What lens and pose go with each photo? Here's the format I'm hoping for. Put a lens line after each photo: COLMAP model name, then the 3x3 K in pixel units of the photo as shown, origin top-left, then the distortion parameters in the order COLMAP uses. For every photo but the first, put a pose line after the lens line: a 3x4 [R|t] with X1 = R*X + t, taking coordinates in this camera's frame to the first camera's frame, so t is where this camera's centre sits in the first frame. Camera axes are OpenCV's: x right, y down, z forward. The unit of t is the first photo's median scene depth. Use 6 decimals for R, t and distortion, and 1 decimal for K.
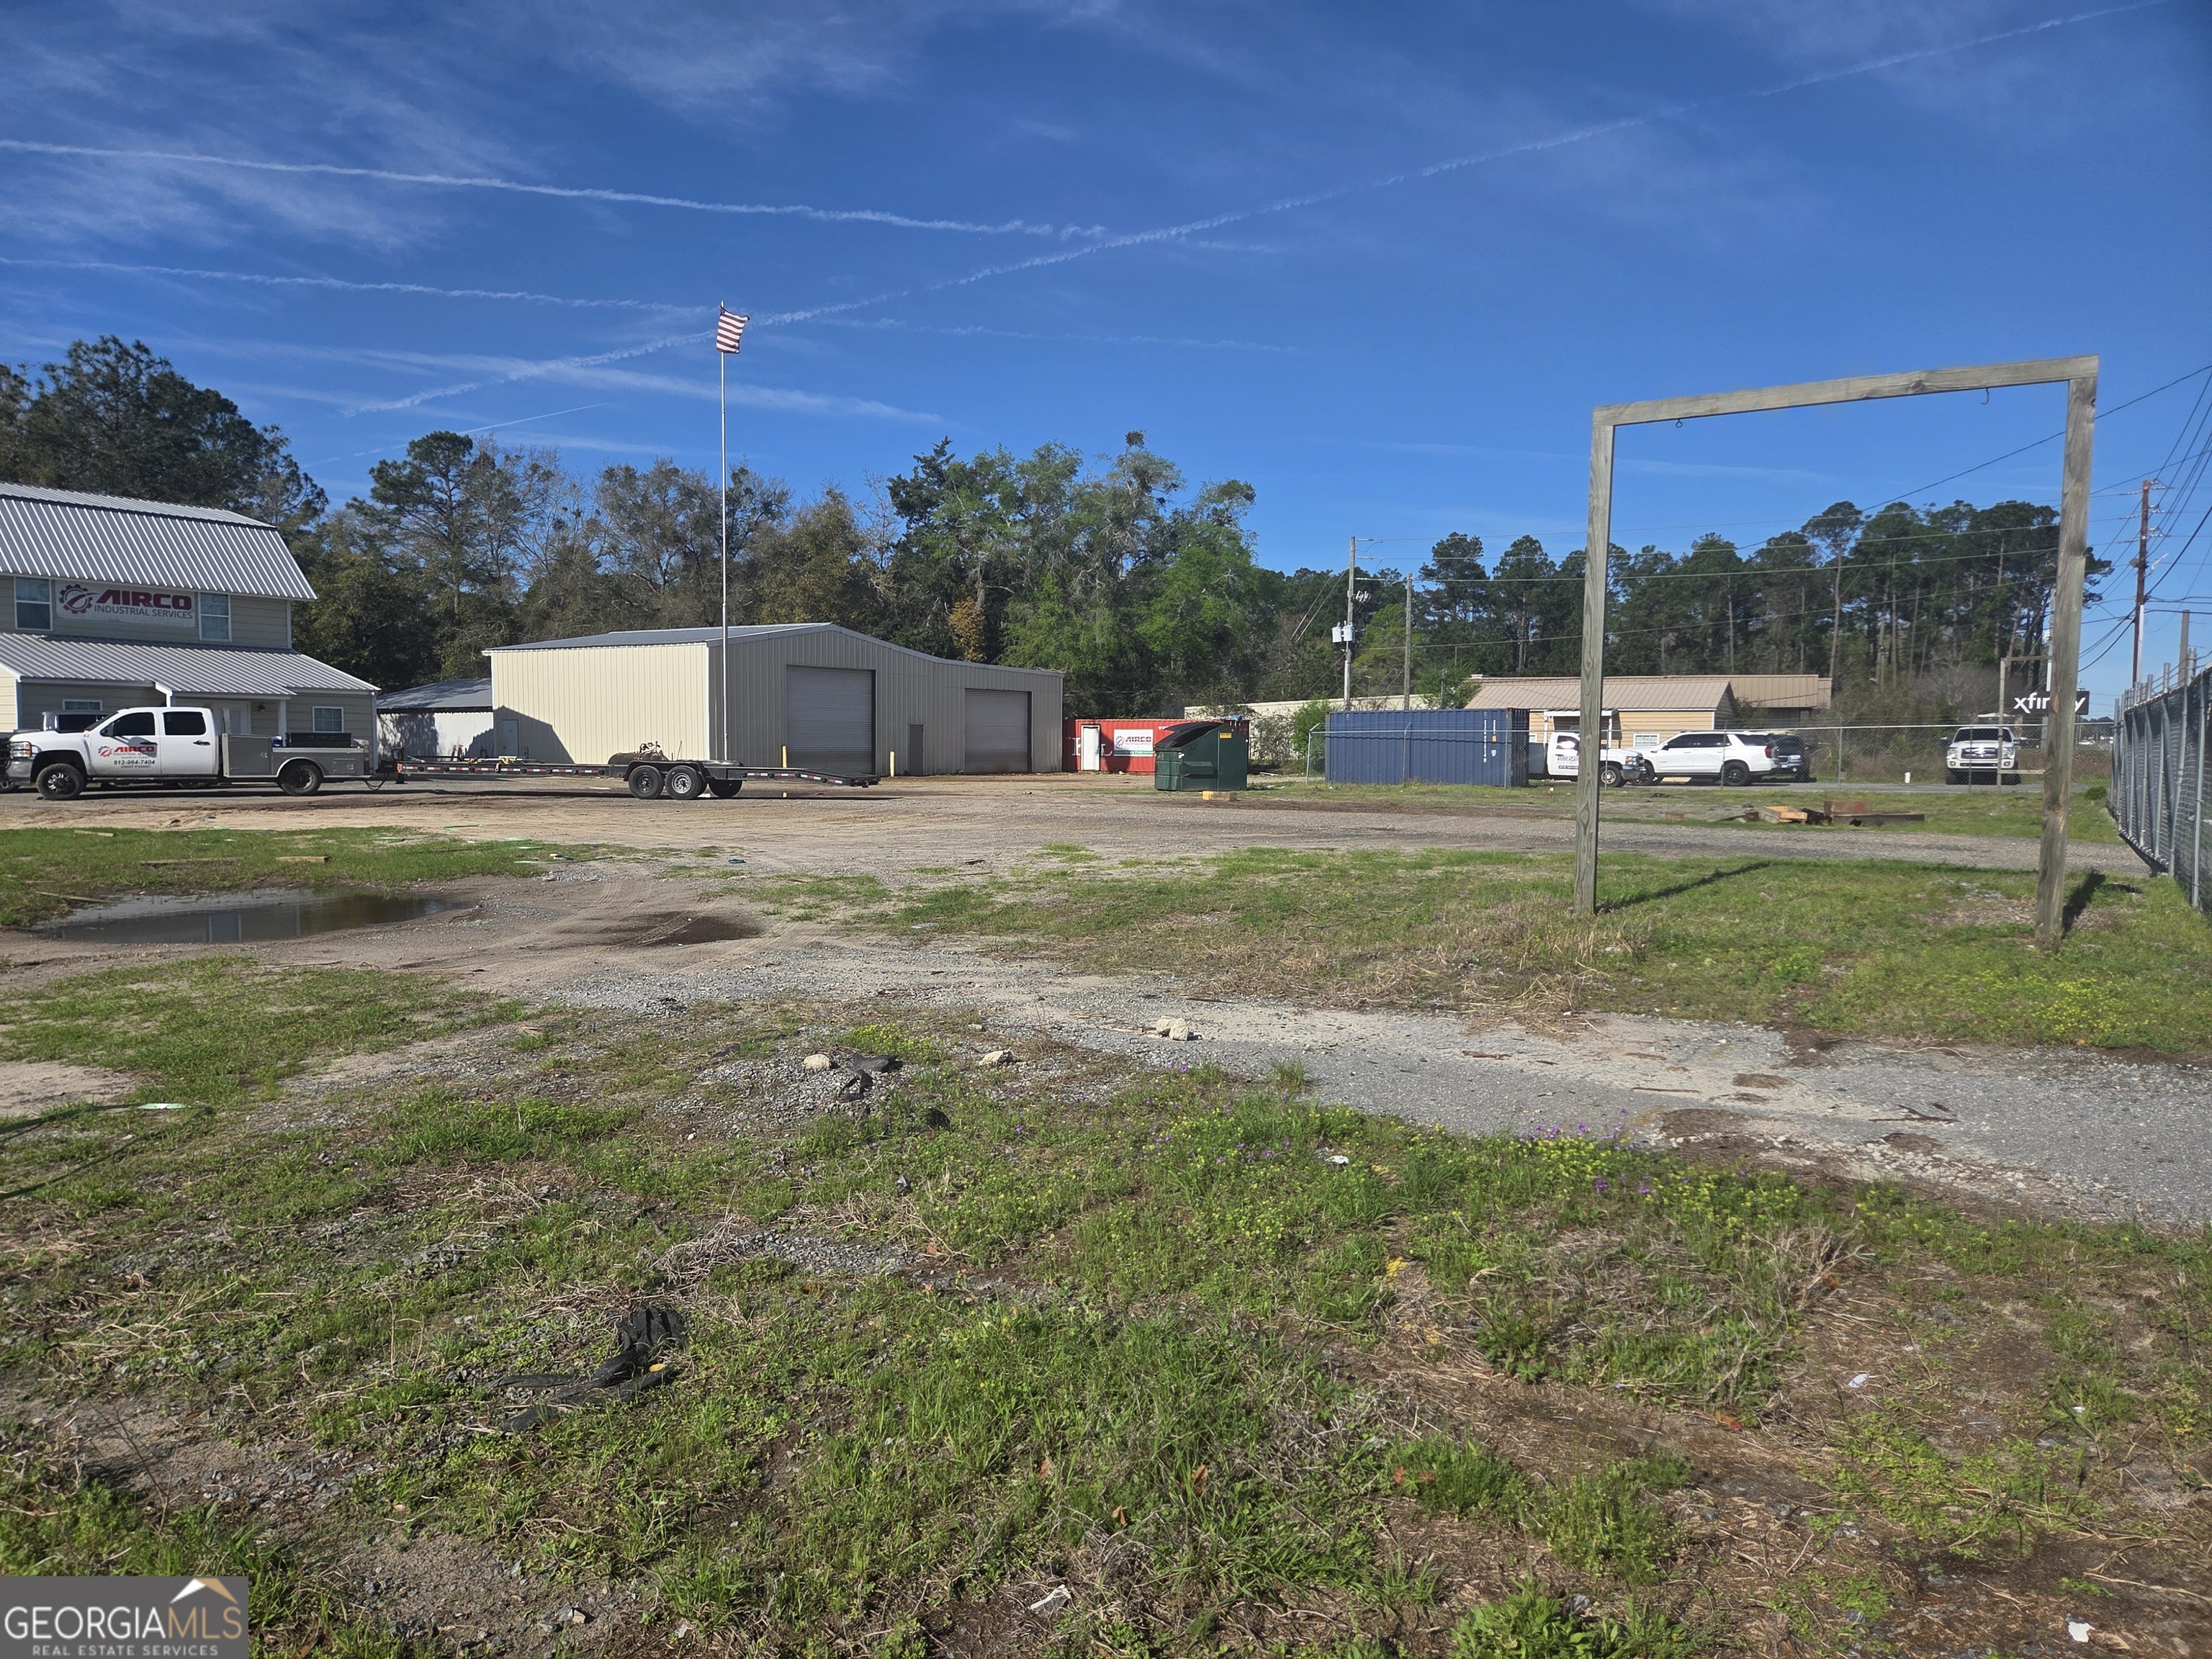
lens RADIAL K [[1467.7, 0, 1097.0], [0, 1467.7, 820.7], [0, 0, 1]] dist [0.074206, -0.058799]
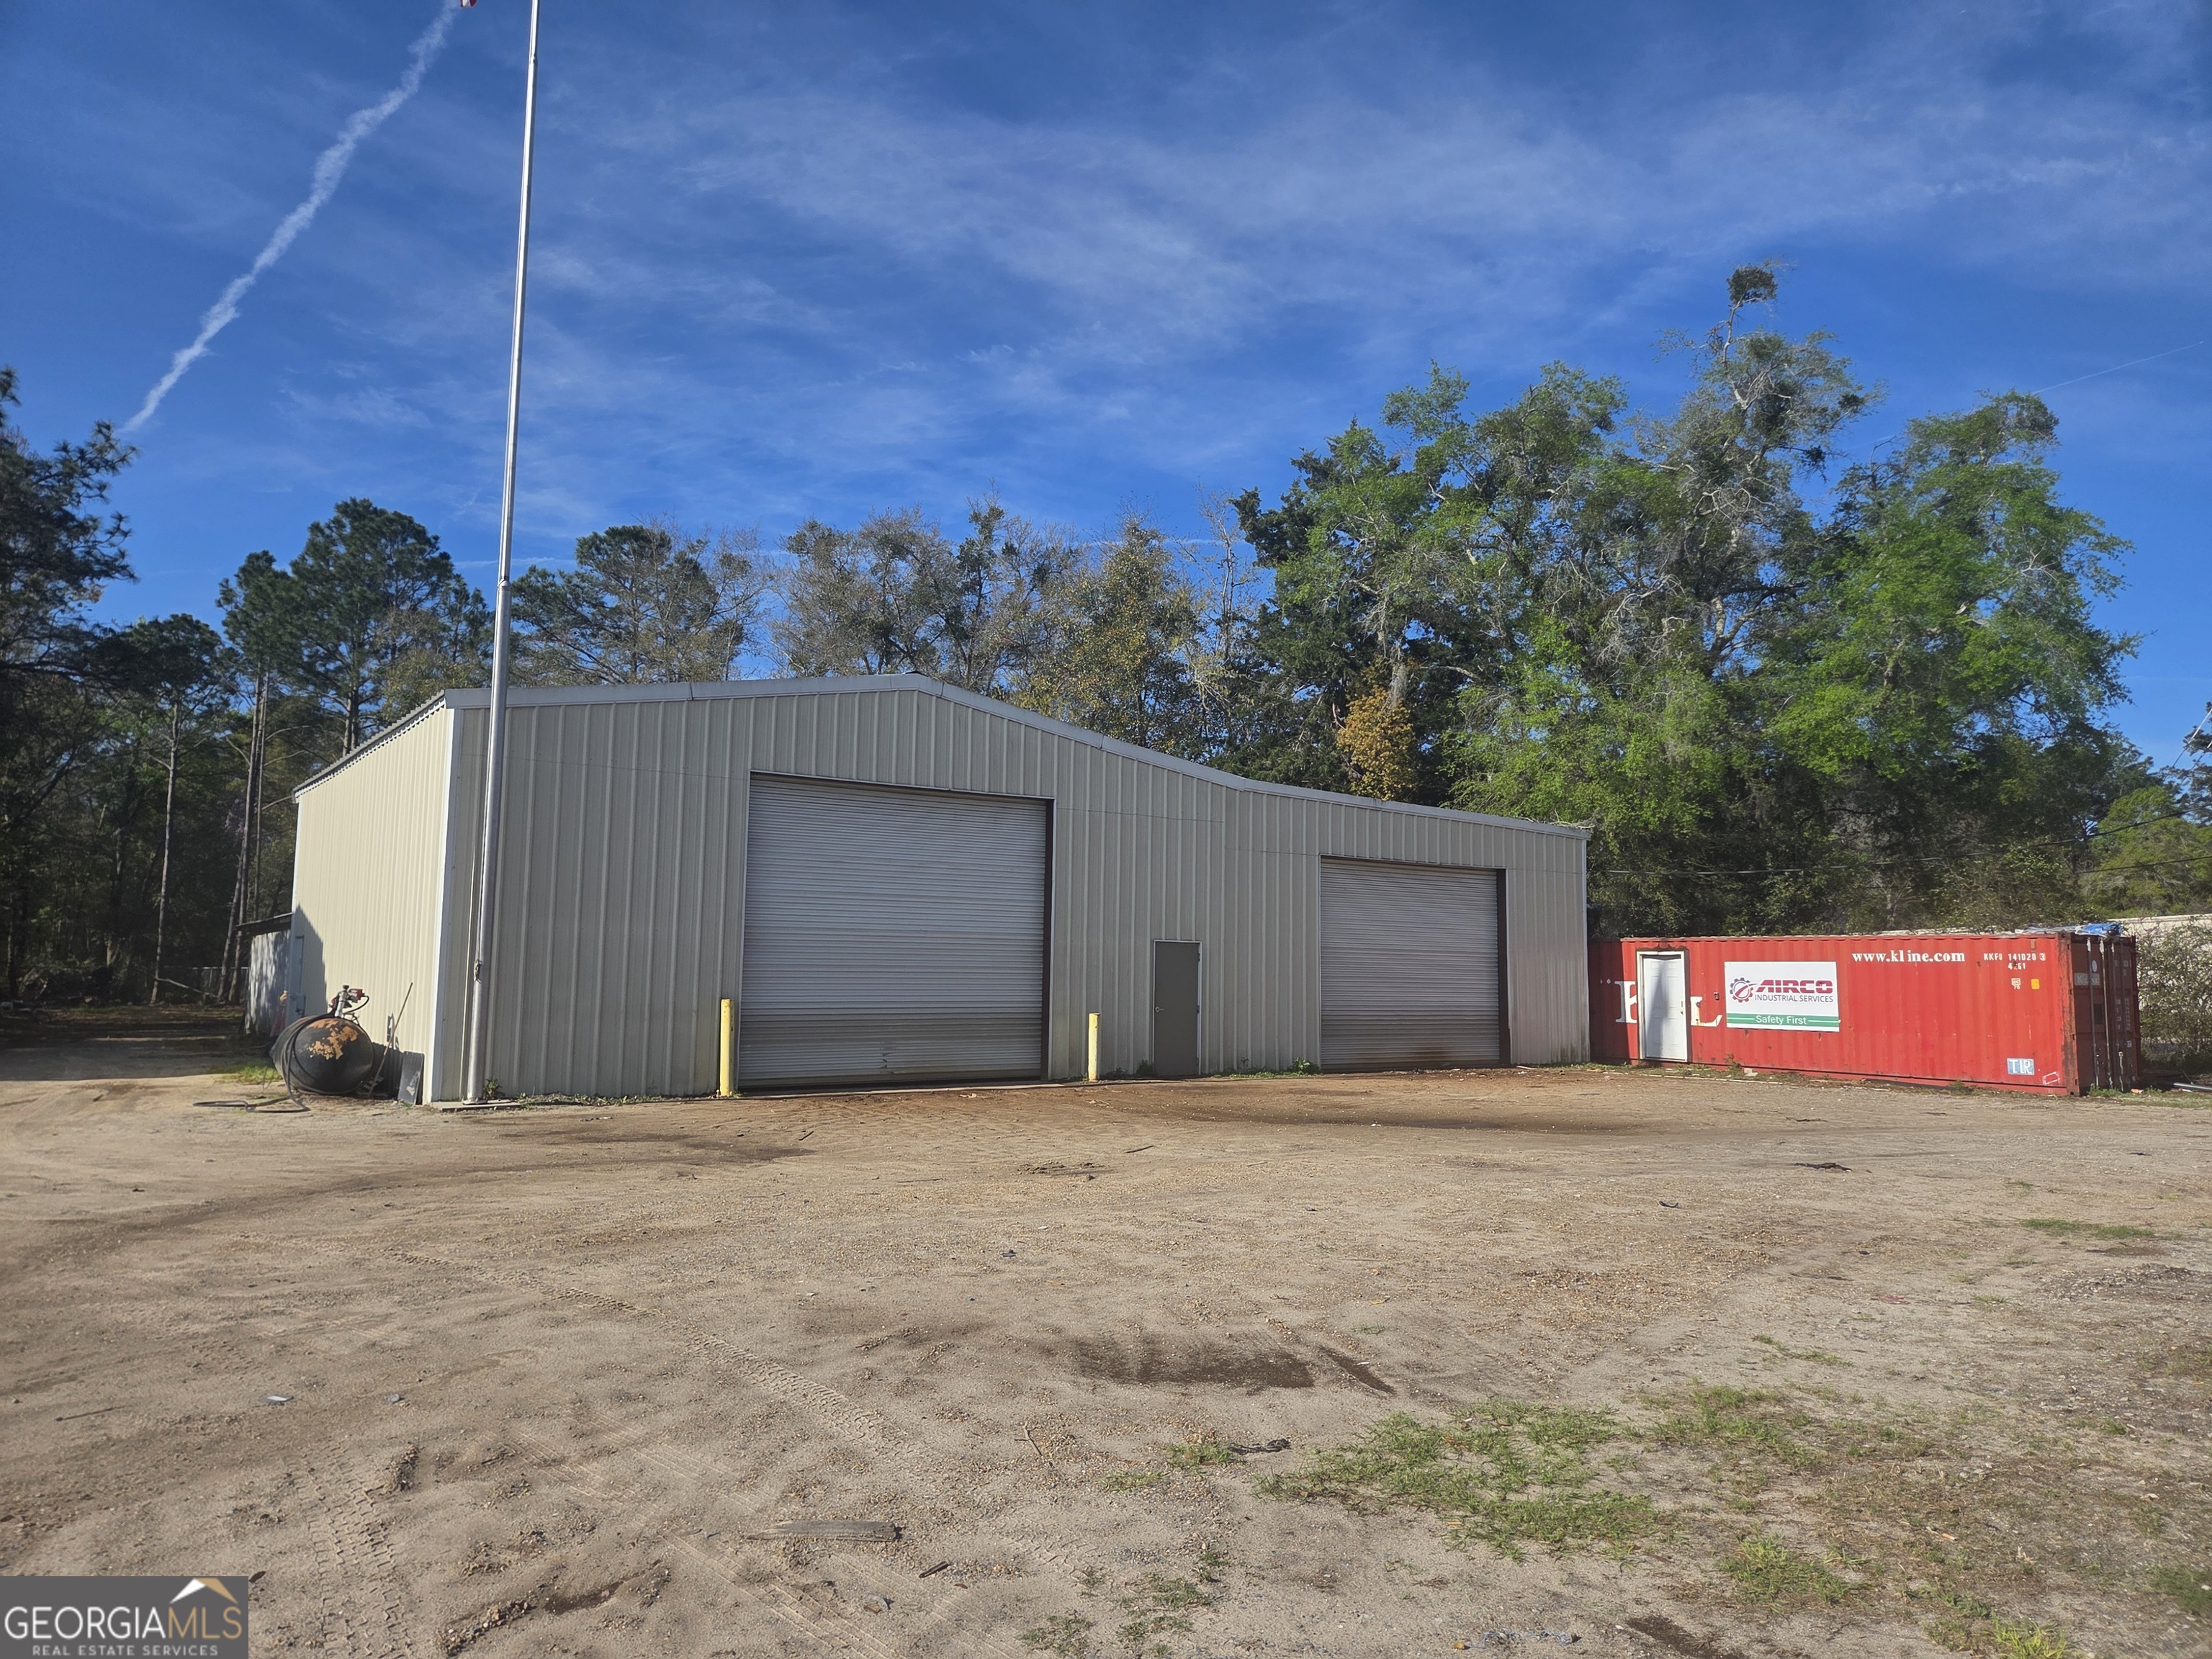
lens RADIAL K [[1467.7, 0, 1101.5], [0, 1467.7, 794.9], [0, 0, 1]] dist [0.074206, -0.058799]
pose [[0.935239, -0.039848, -0.351767, -0.003335], [-0.024491, 0.983981, -0.176581, -0.030626], [0.353169, 0.173761, 0.919282, 0.548059]]
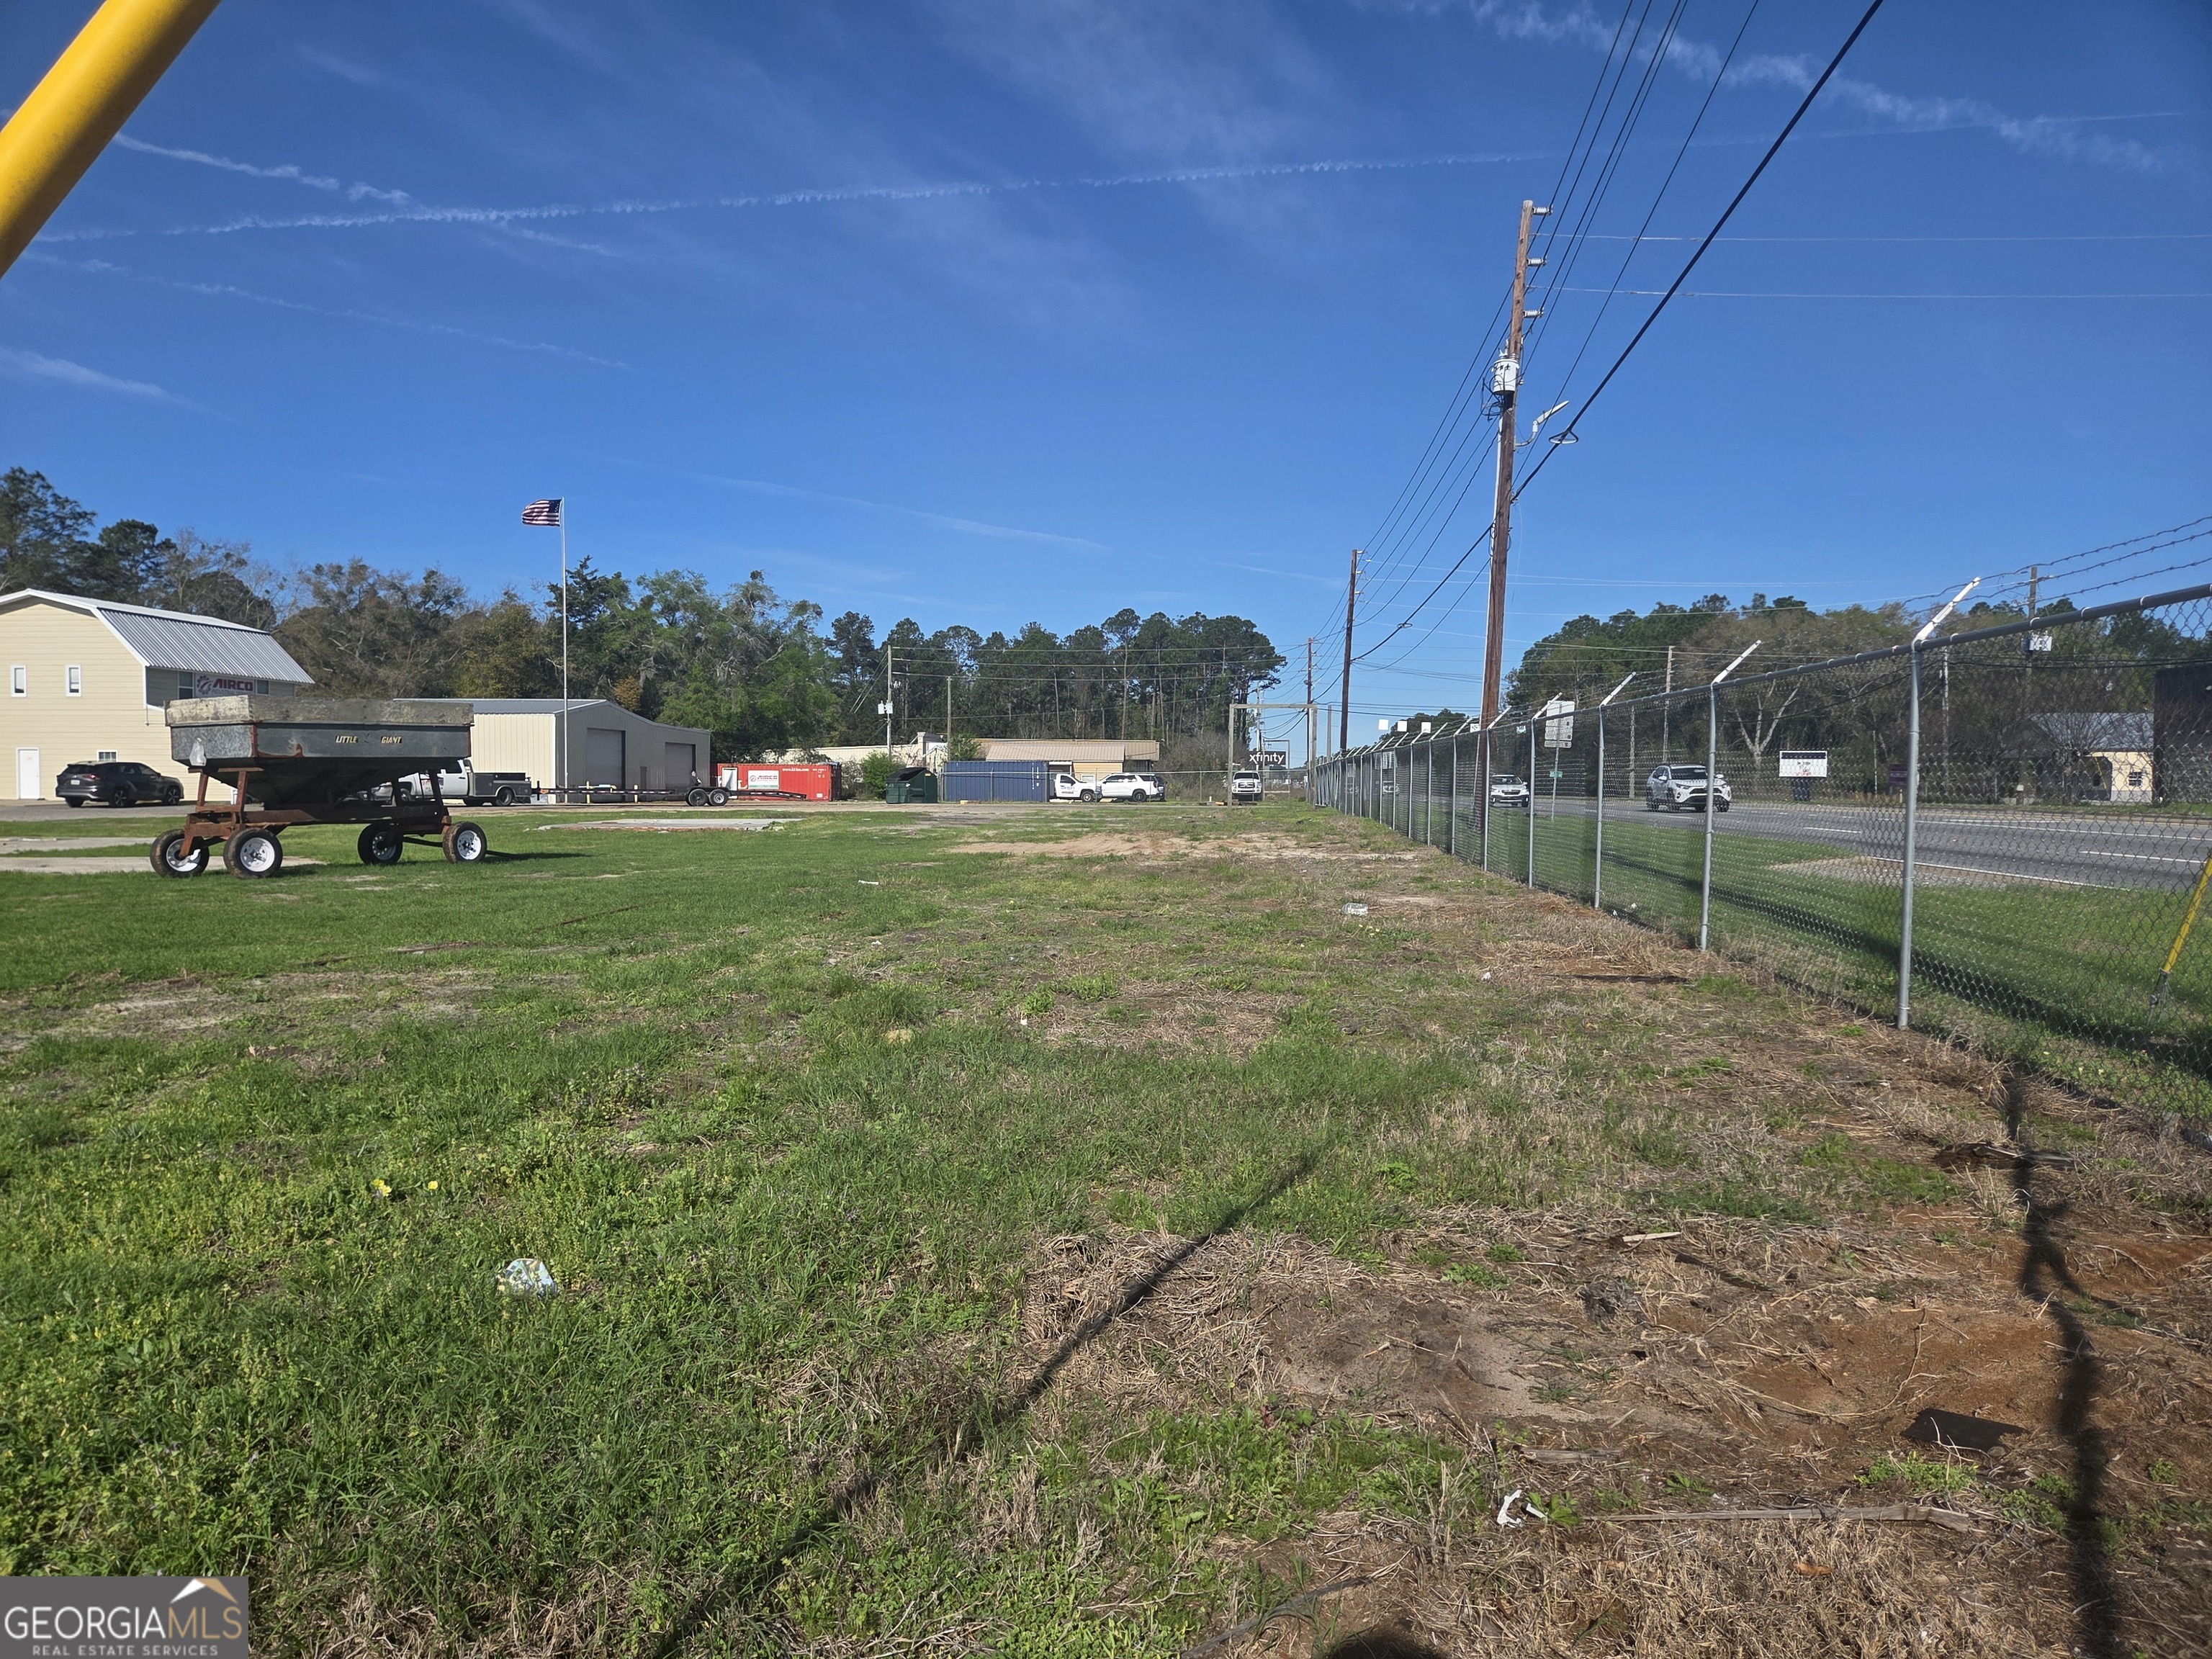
lens RADIAL K [[1467.7, 0, 1100.8], [0, 1467.7, 823.0], [0, 0, 1]] dist [0.074206, -0.058799]
pose [[0.890841, -0.013367, 0.454119, -0.339874], [0.025357, 0.999472, -0.020323, 0.028818], [-0.453607, 0.029620, 0.890709, -0.467887]]
